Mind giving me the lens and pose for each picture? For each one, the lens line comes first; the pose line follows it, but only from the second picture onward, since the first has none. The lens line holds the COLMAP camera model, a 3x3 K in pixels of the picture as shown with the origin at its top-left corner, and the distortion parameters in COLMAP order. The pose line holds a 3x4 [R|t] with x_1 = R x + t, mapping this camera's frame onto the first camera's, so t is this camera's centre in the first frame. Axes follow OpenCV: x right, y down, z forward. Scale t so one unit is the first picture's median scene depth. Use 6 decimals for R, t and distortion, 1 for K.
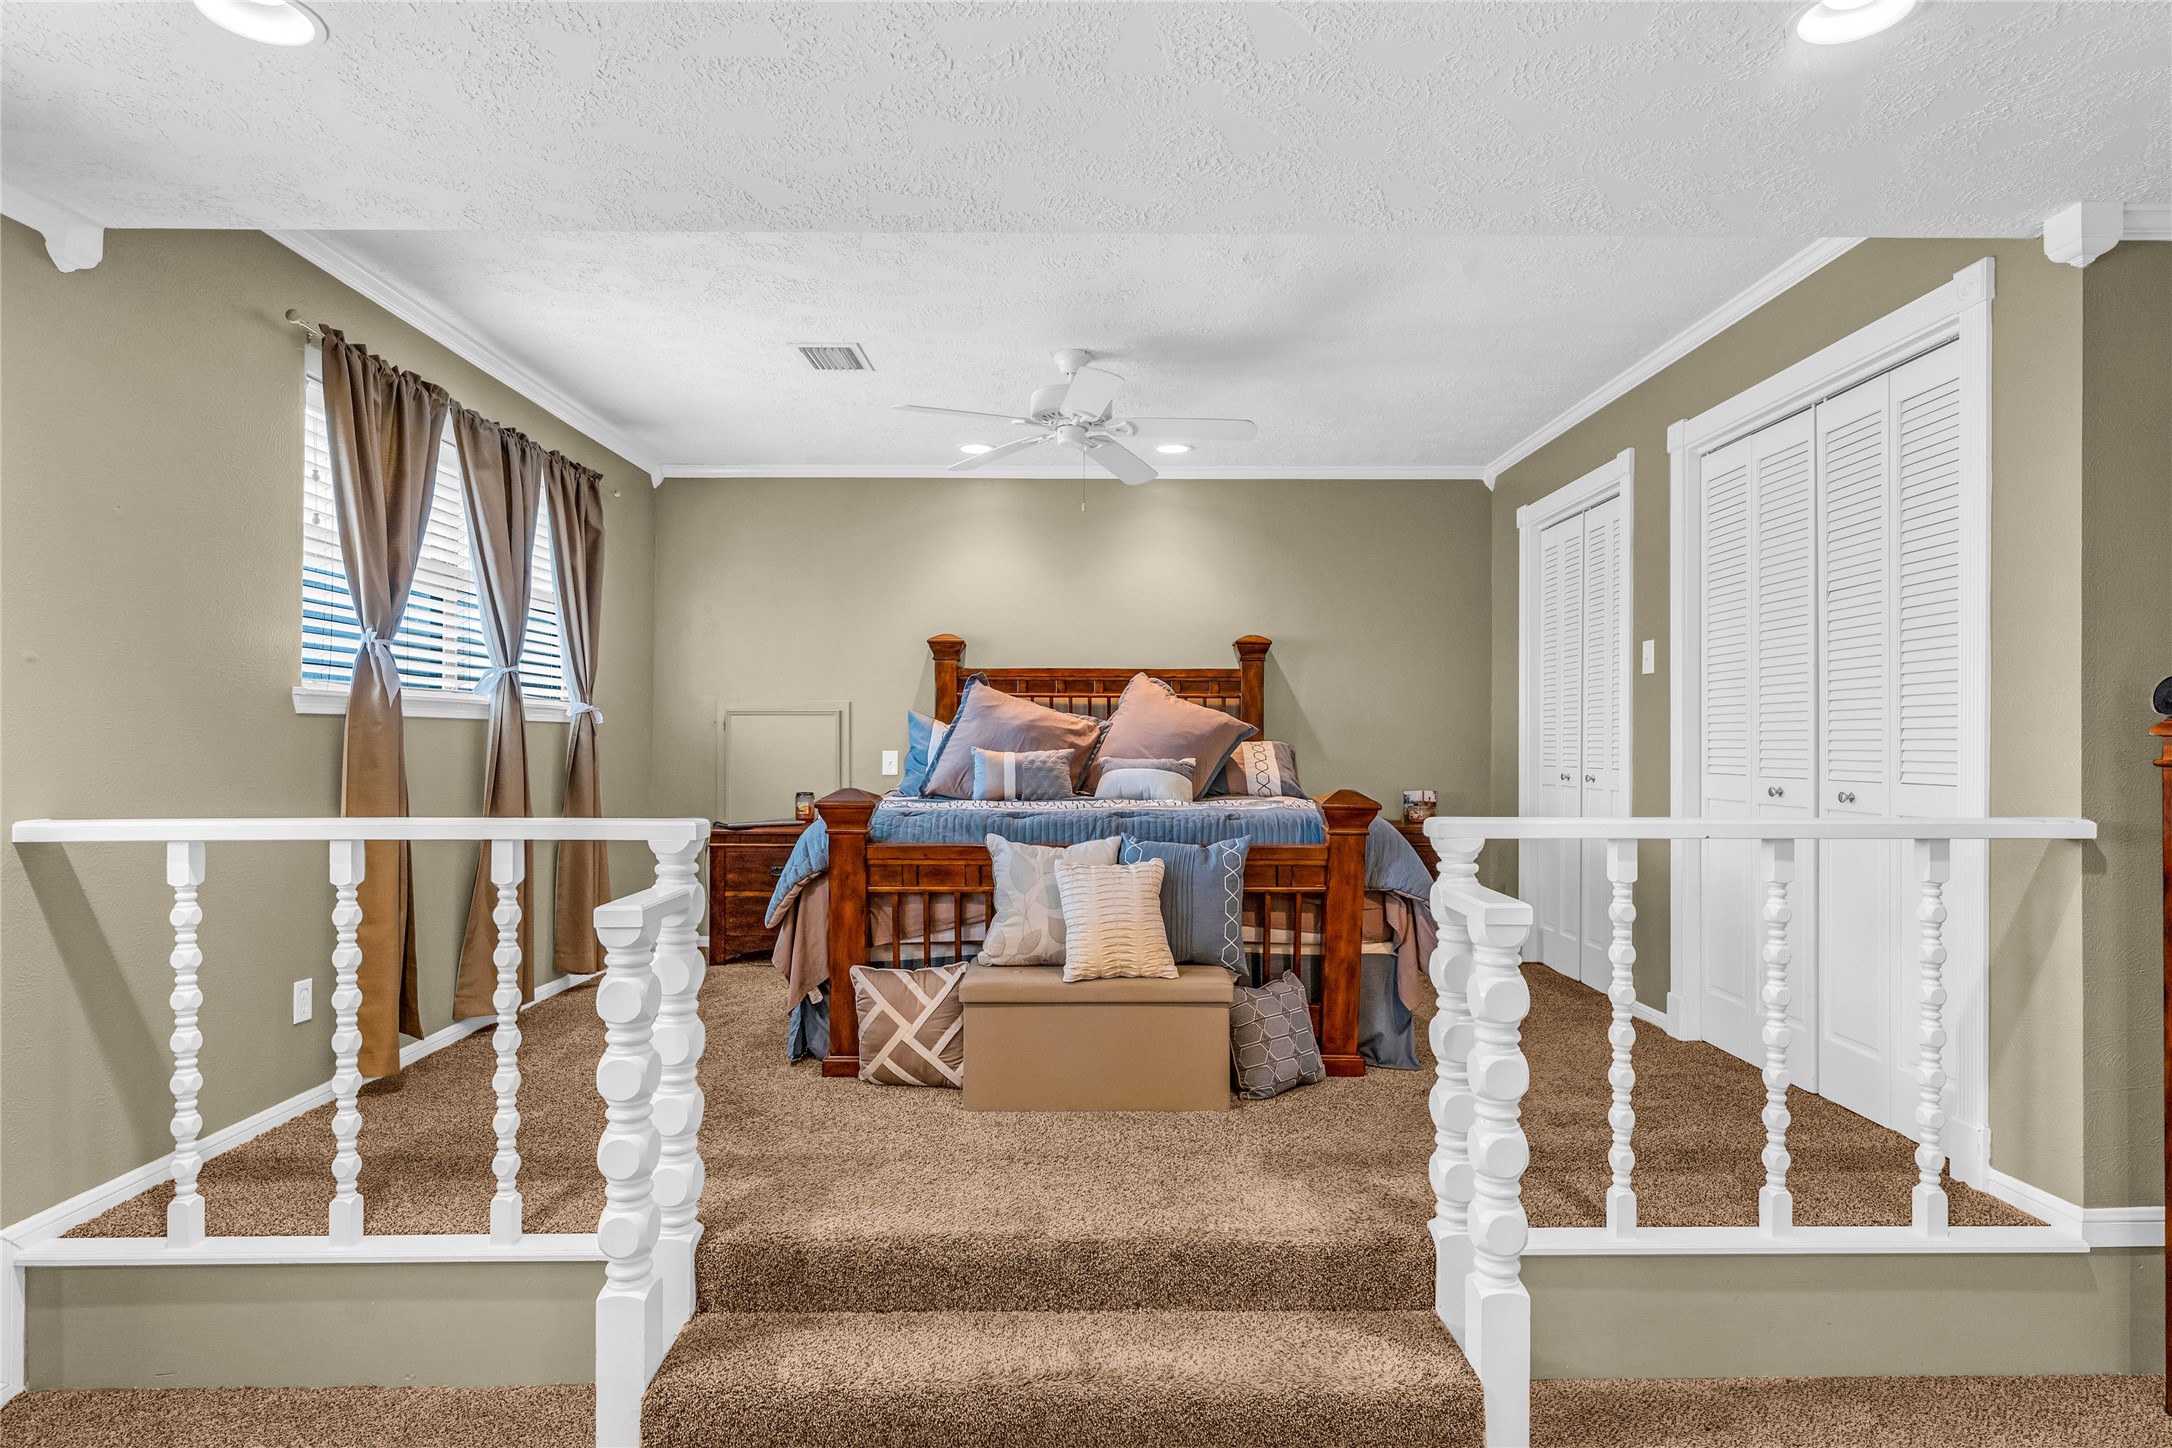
lens RADIAL K [[1143.9, 0, 1078.1], [0, 1143.9, 736.6], [0, 0, 1]] dist [0.012639, -0.003300]
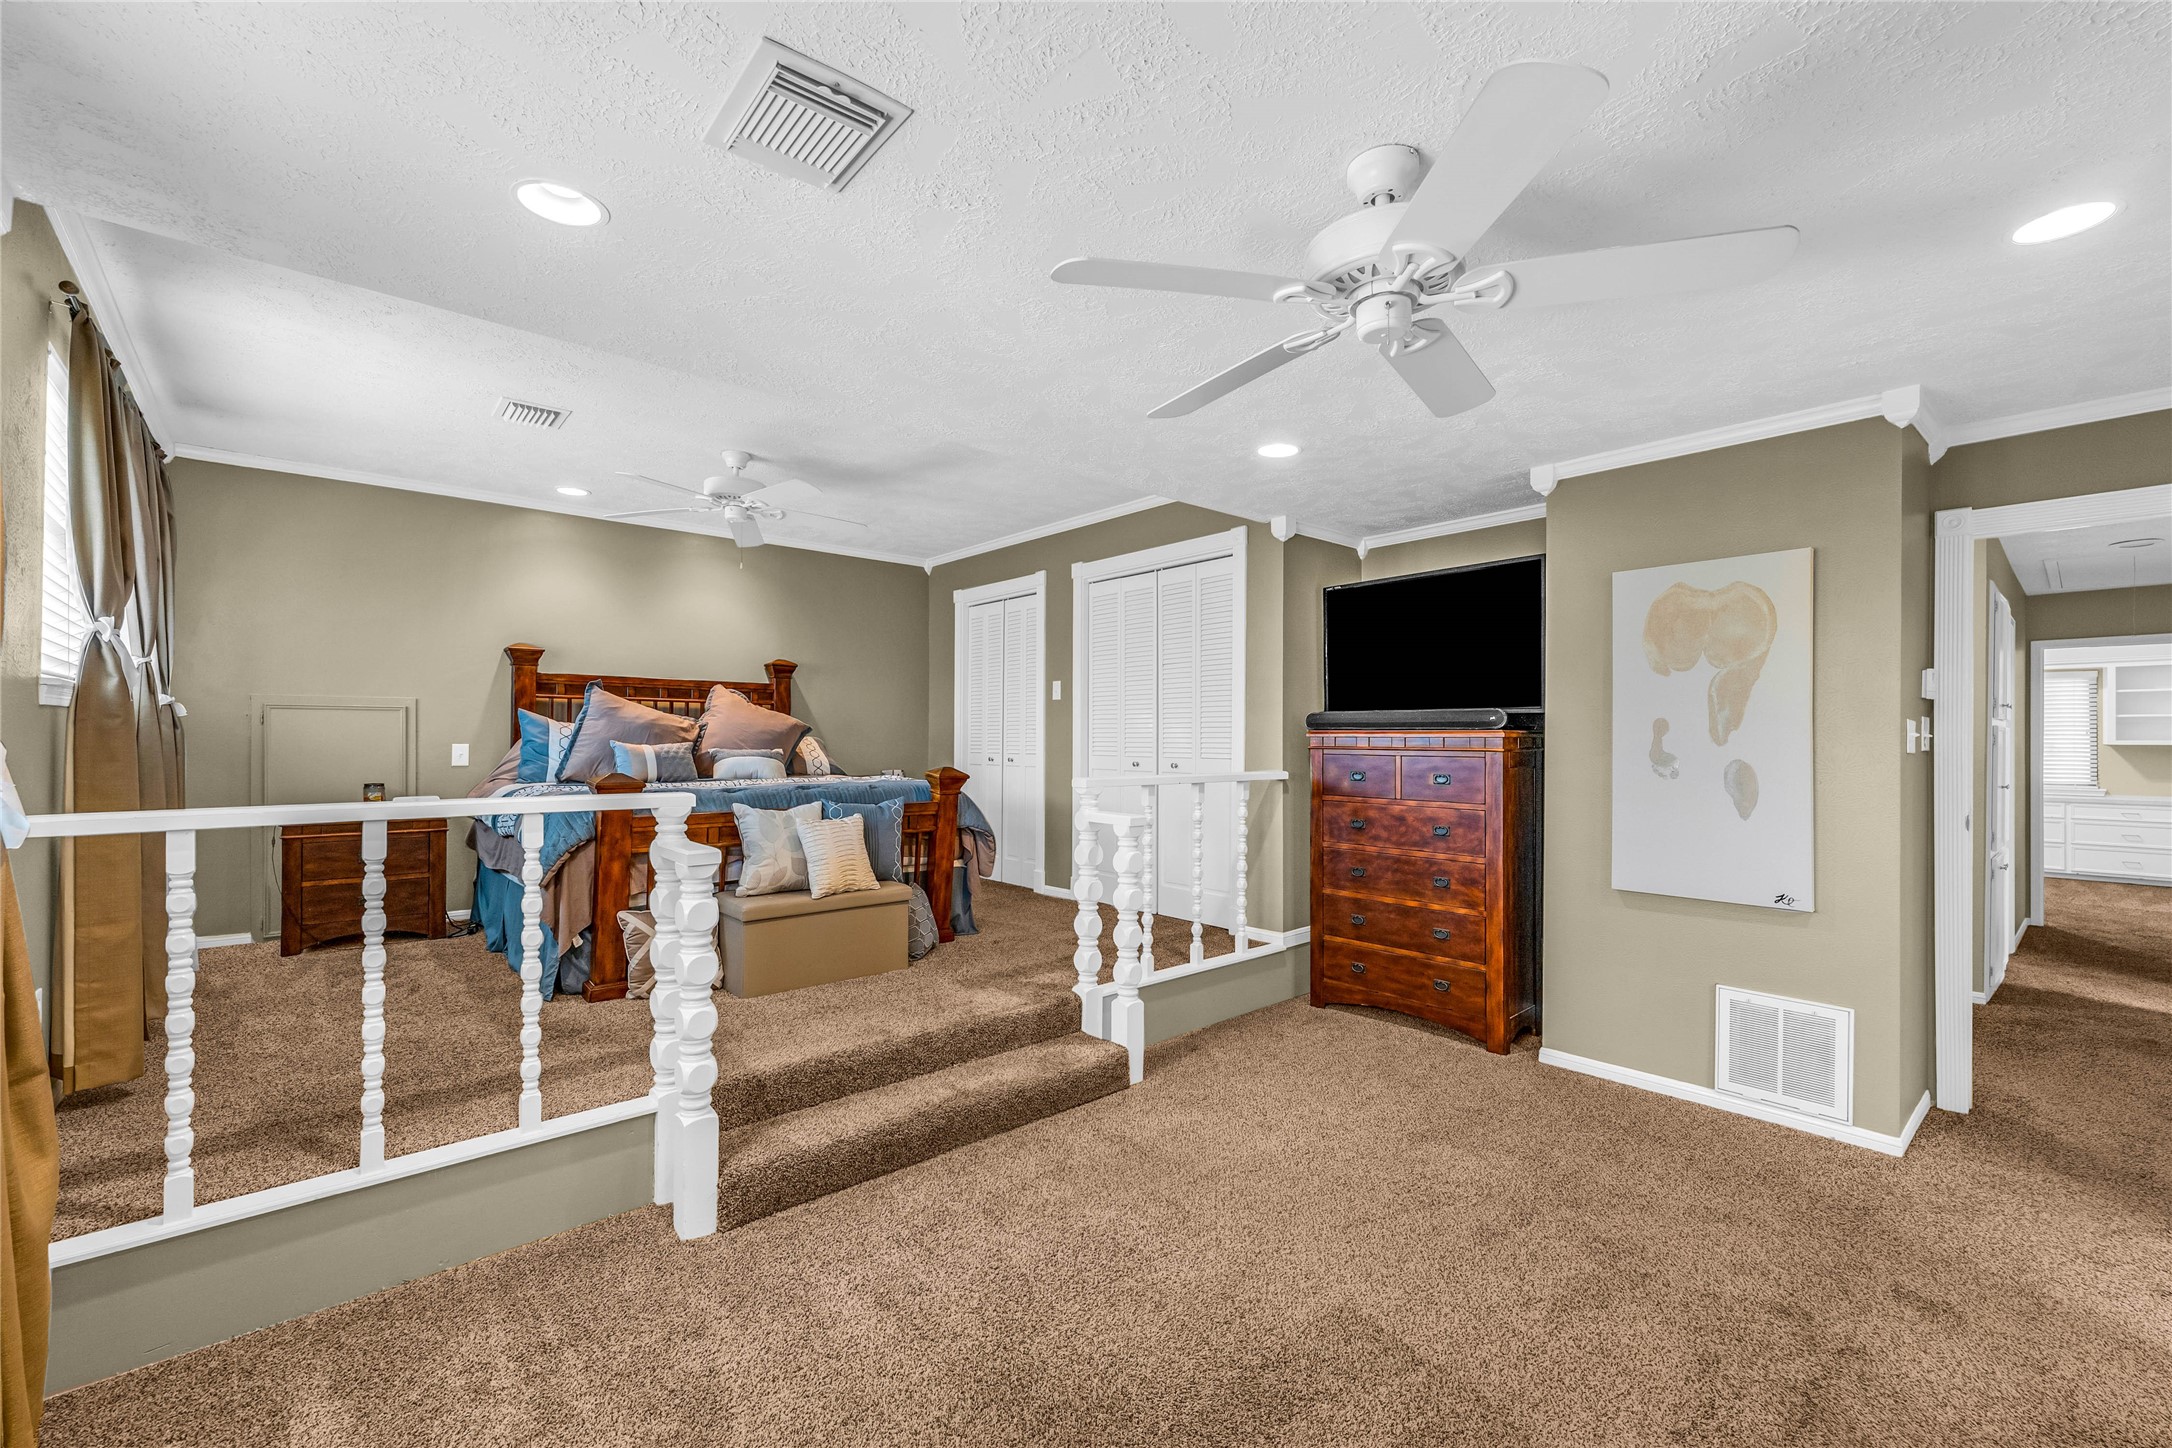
lens RADIAL K [[913.1, 0, 1083.7], [0, 913.1, 730.1], [0, 0, 1]] dist [0.009834, 0.000311]
pose [[0.755580, 0.008165, 0.655006, -0.471801], [-0.006482, 0.999967, -0.004987, -0.001036], [-0.655024, -0.000477, 0.755607, -0.113538]]
